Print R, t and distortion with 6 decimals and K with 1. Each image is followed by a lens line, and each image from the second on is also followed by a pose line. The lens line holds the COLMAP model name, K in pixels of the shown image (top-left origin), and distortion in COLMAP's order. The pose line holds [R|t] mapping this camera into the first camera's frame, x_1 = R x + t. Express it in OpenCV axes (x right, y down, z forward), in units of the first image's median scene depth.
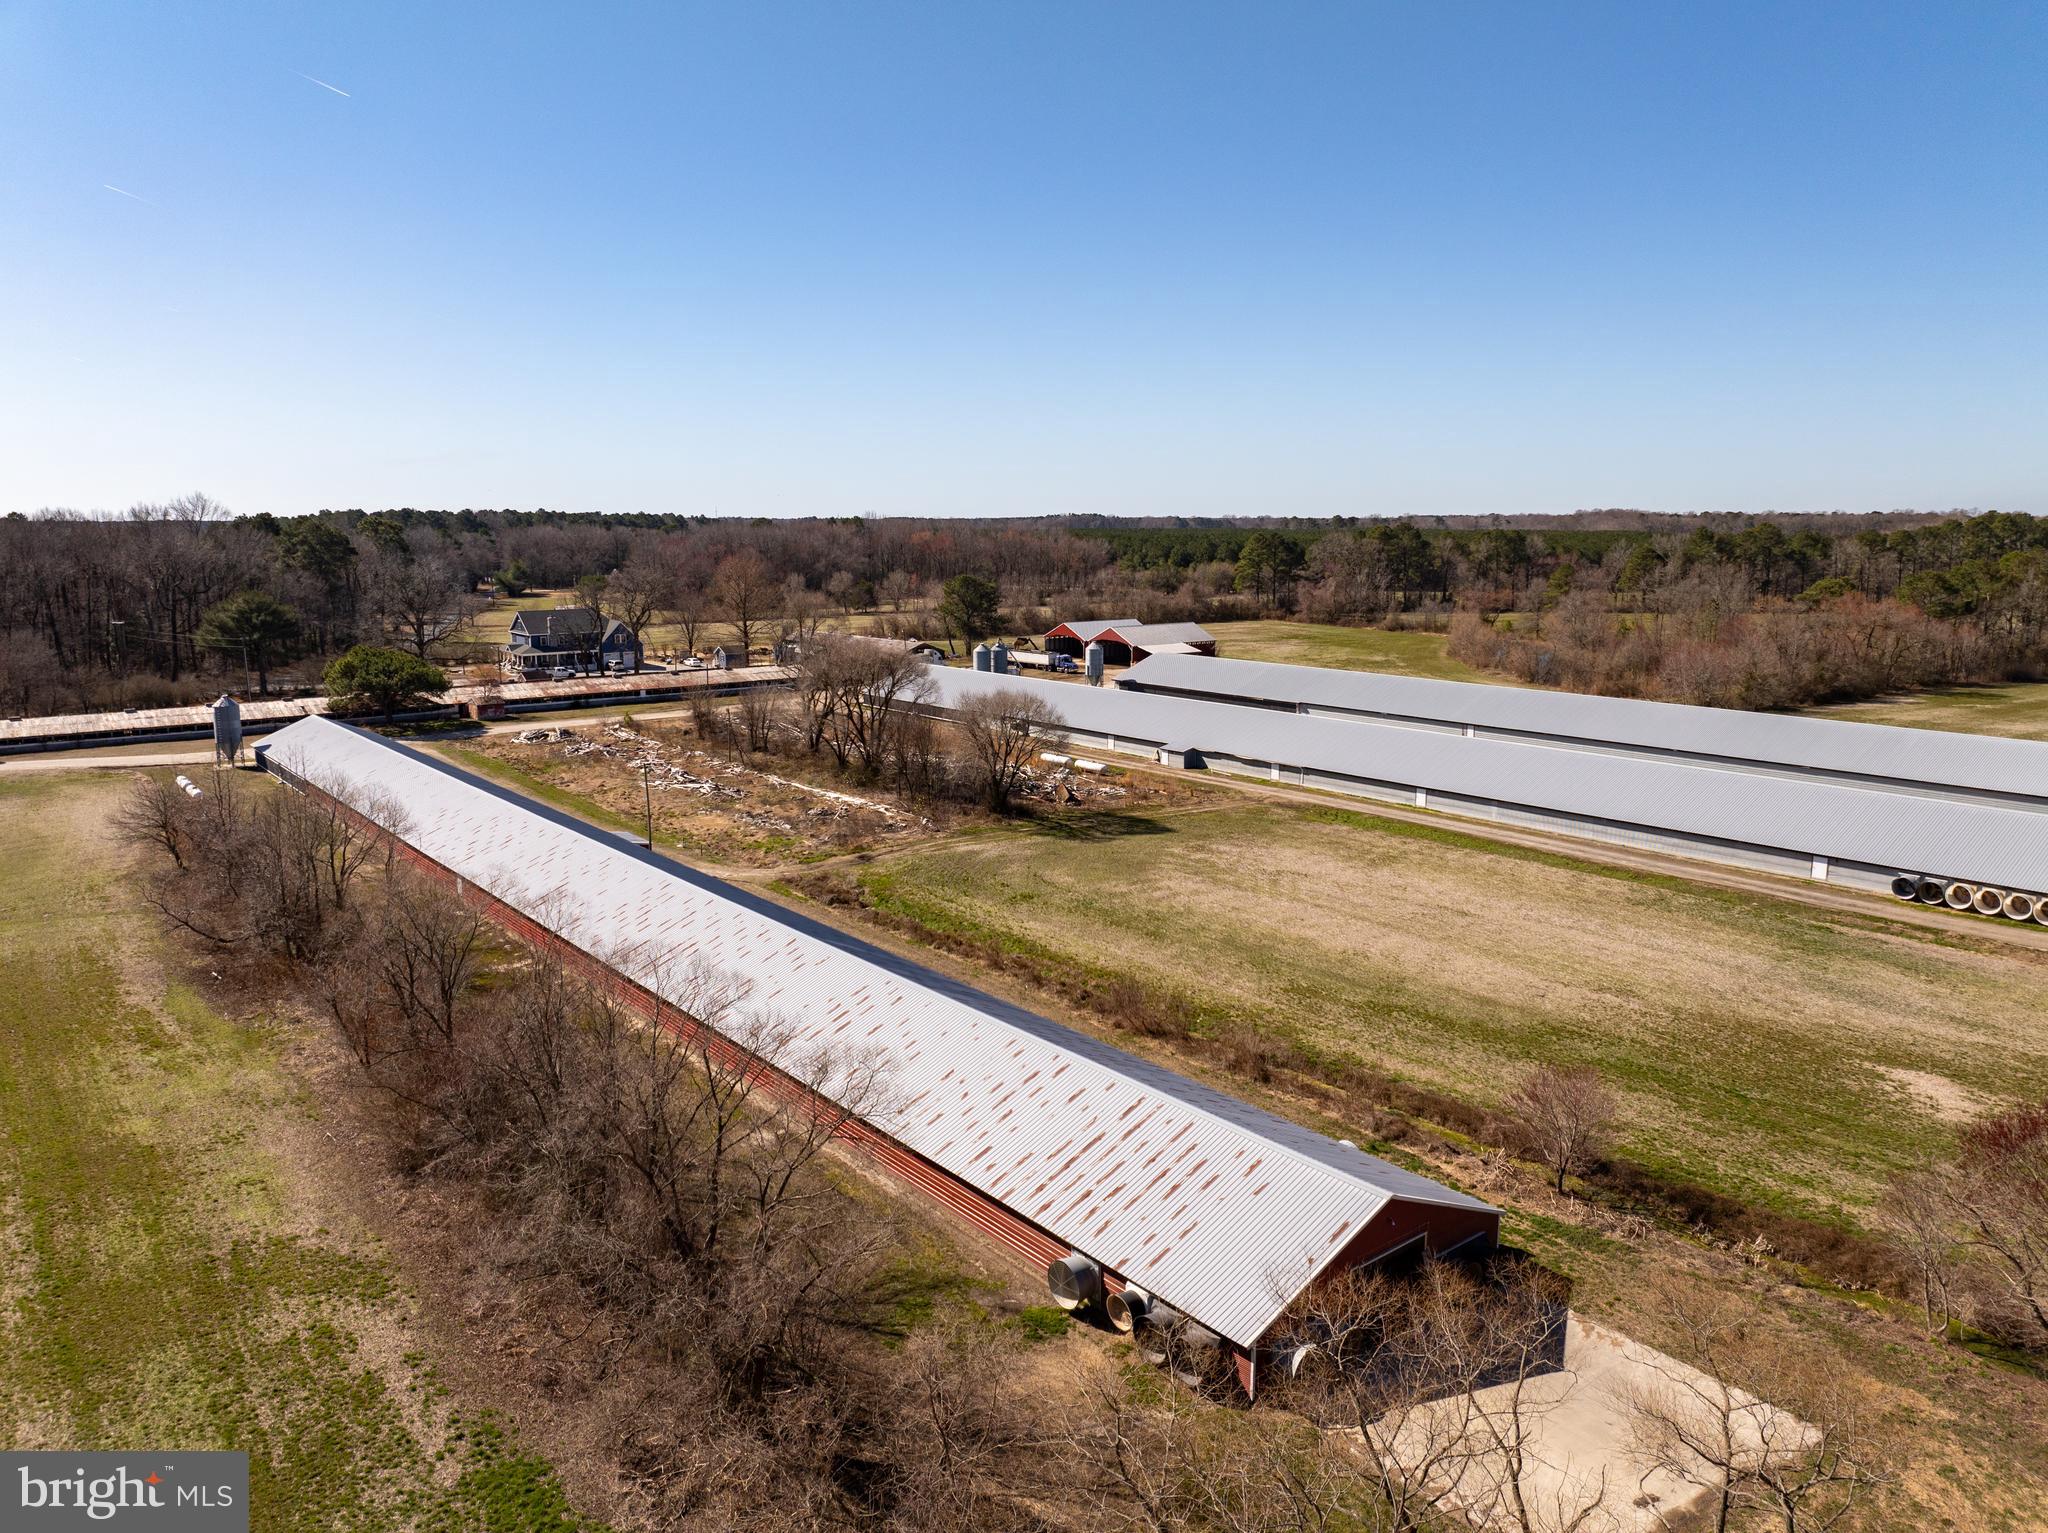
lens RADIAL K [[1440.5, 0, 1024.0], [0, 1440.5, 763.4], [0, 0, 1]] dist [-0.044421, 0.013459]
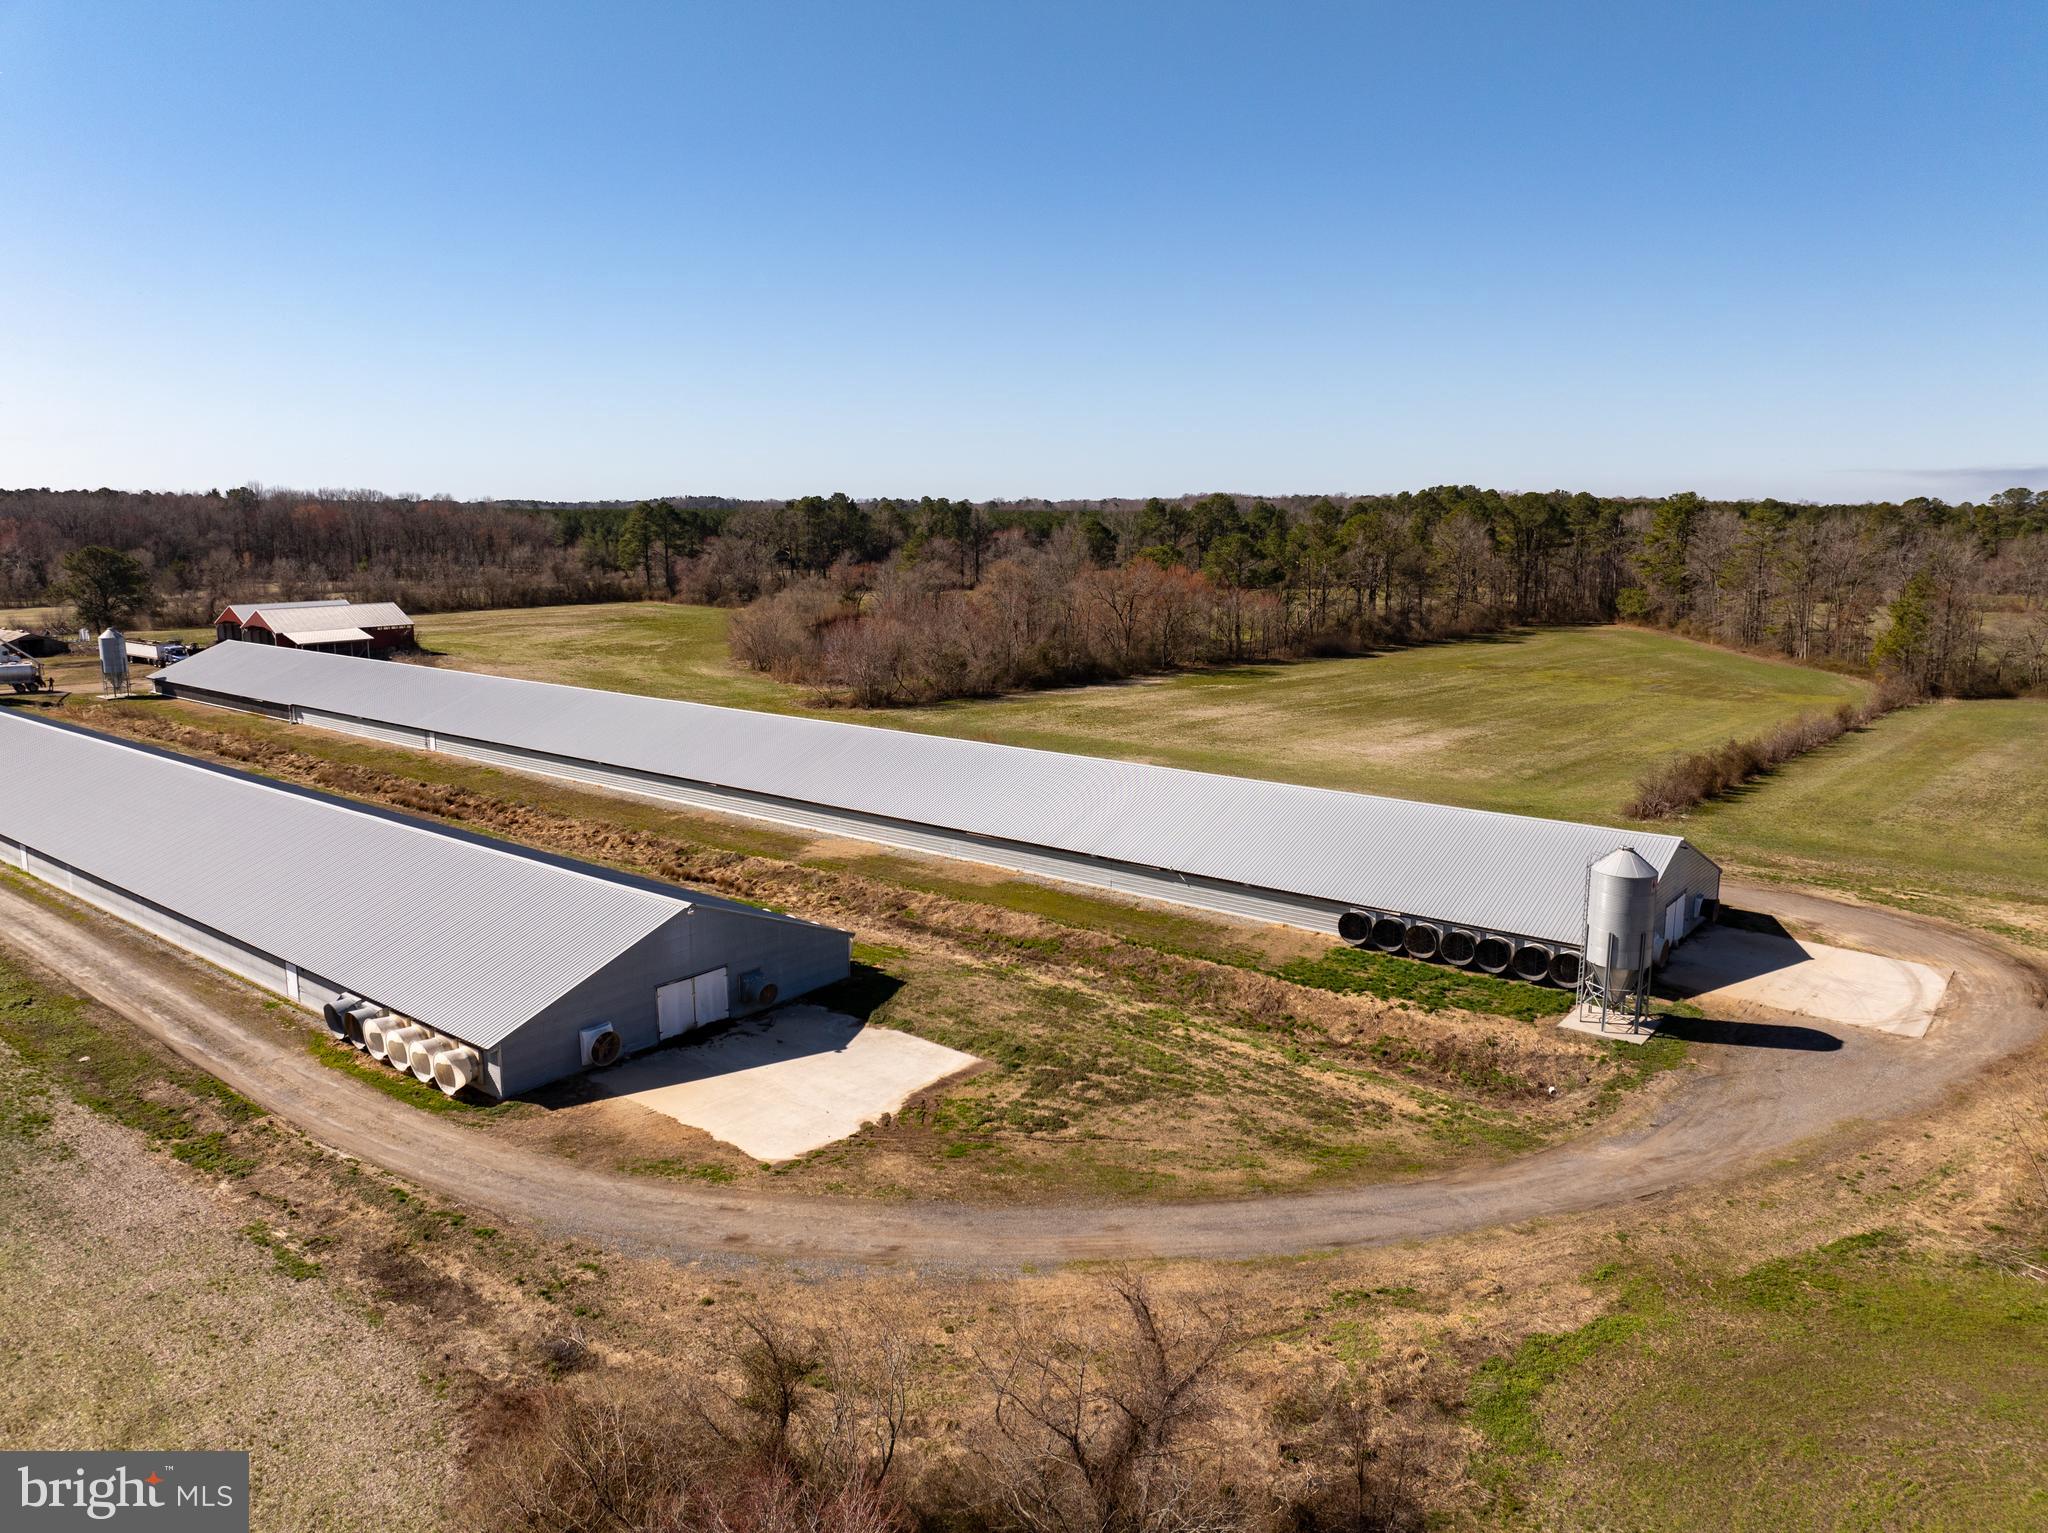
lens RADIAL K [[1440.5, 0, 1030.7], [0, 1440.5, 769.4], [0, 0, 1]] dist [-0.044421, 0.013459]
pose [[0.975048, -0.034061, 0.219364, 0.406310], [0.031234, 0.999379, 0.016341, -0.008823], [-0.219784, -0.009081, 0.975506, 0.189809]]
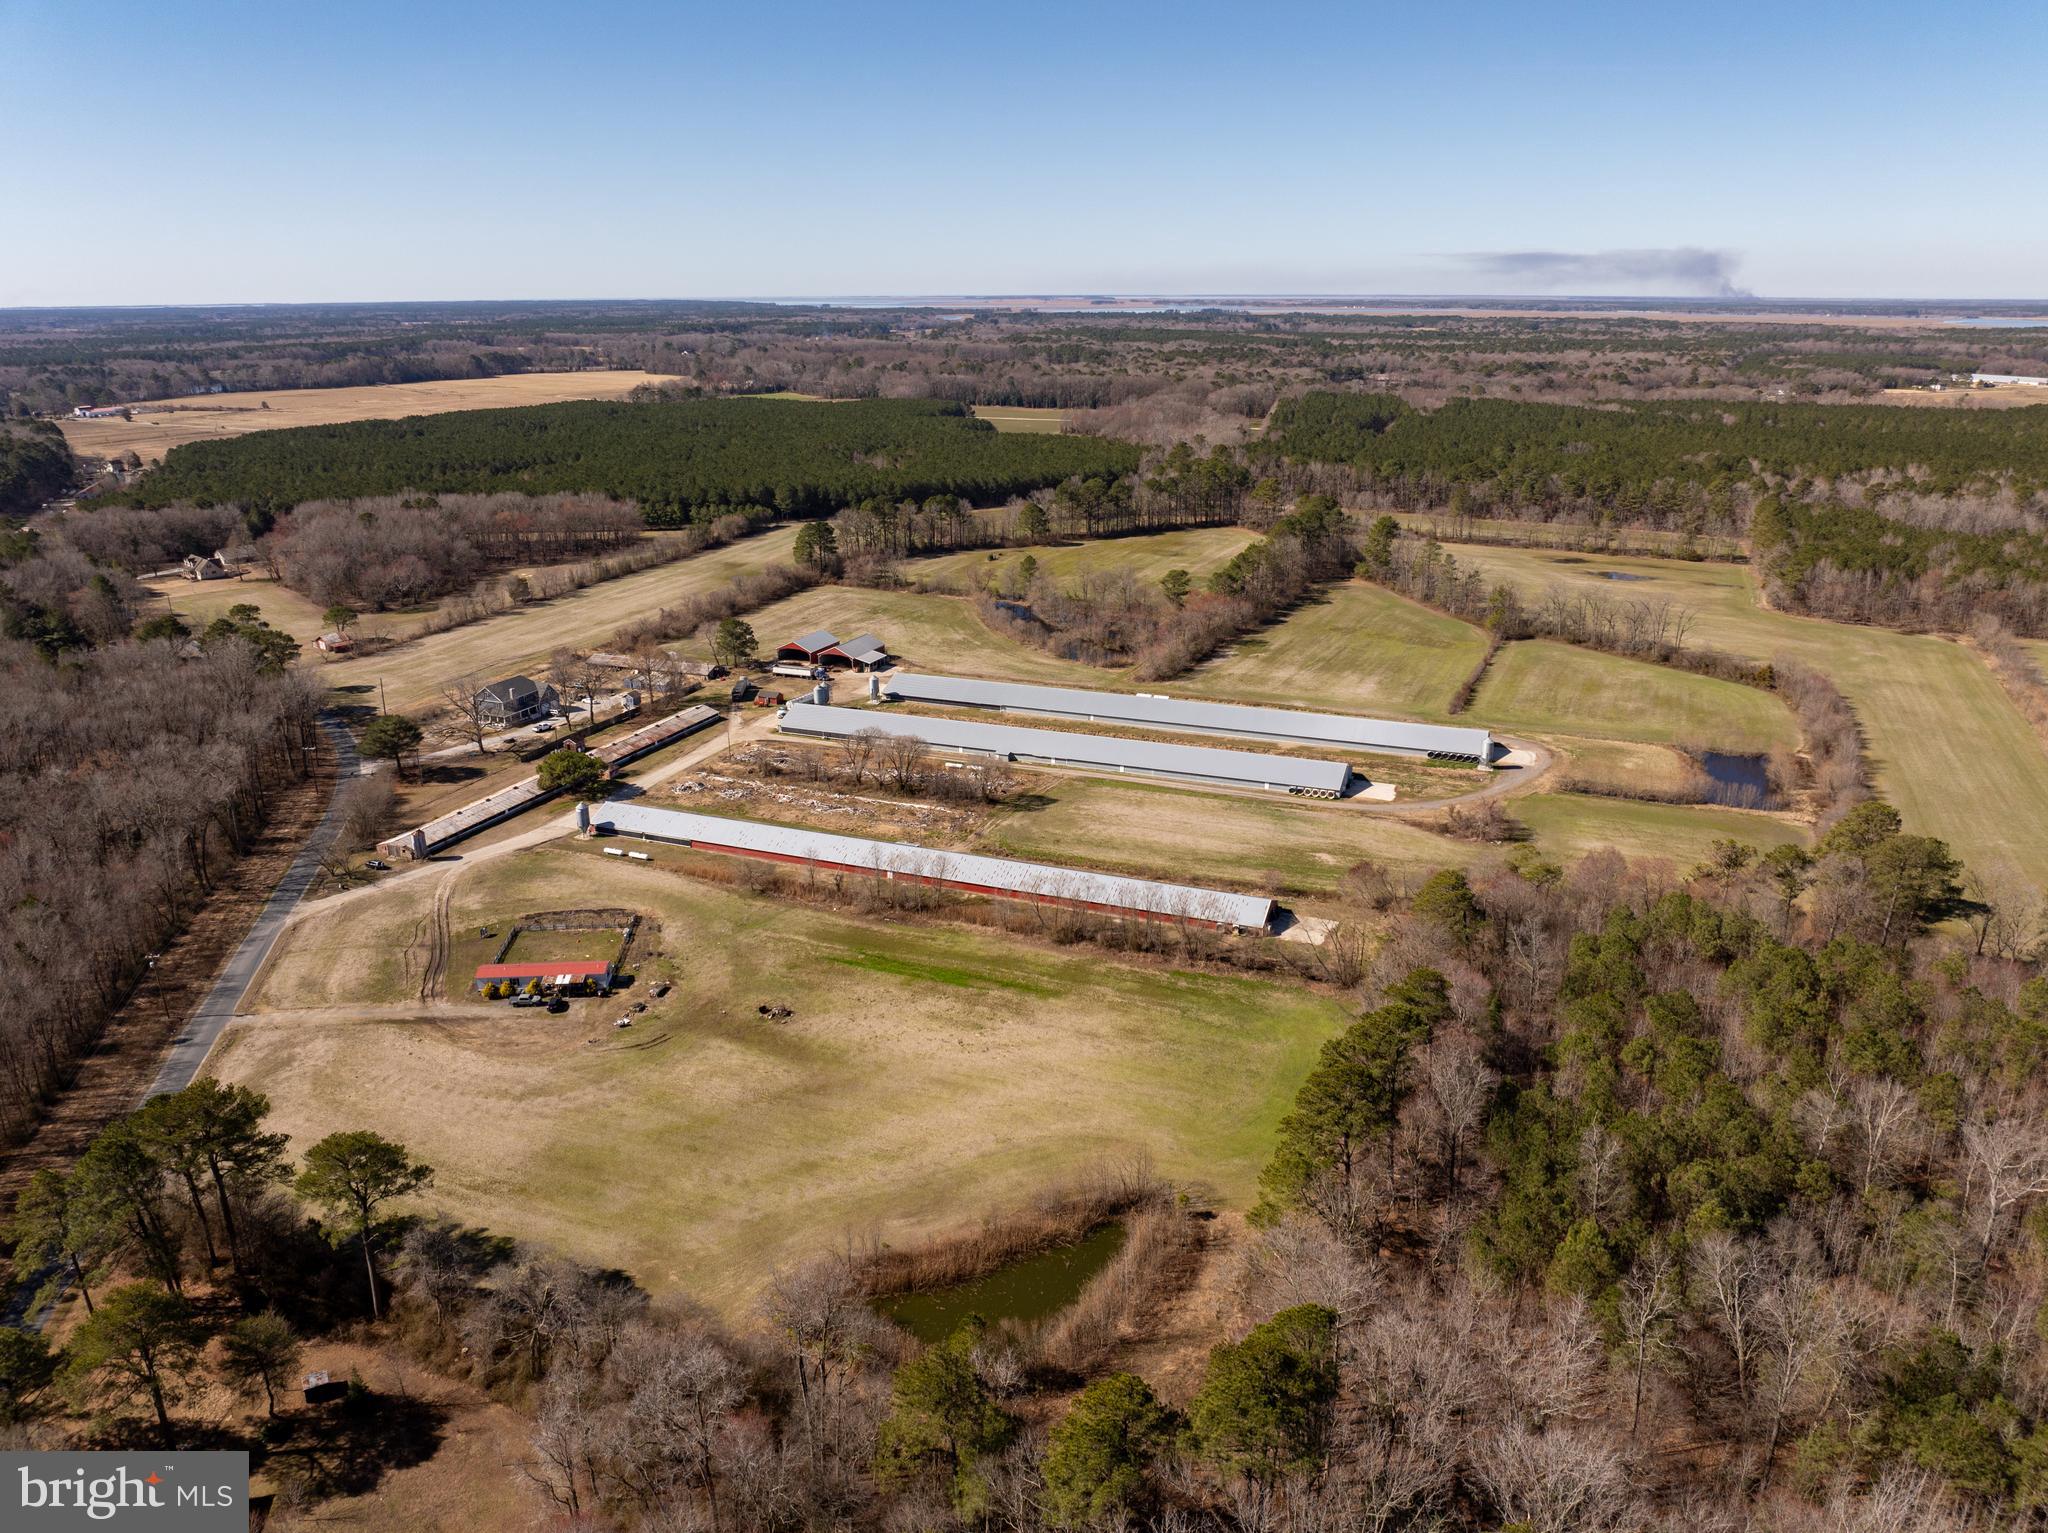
lens RADIAL K [[1440.5, 0, 1023.2], [0, 1440.5, 766.7], [0, 0, 1]] dist [-0.044421, 0.013459]
pose [[0.866845, -0.159115, 0.472506, -0.776583], [0.085897, 0.981199, 0.172832, -0.311809], [-0.491122, -0.109232, 0.864215, -0.819132]]
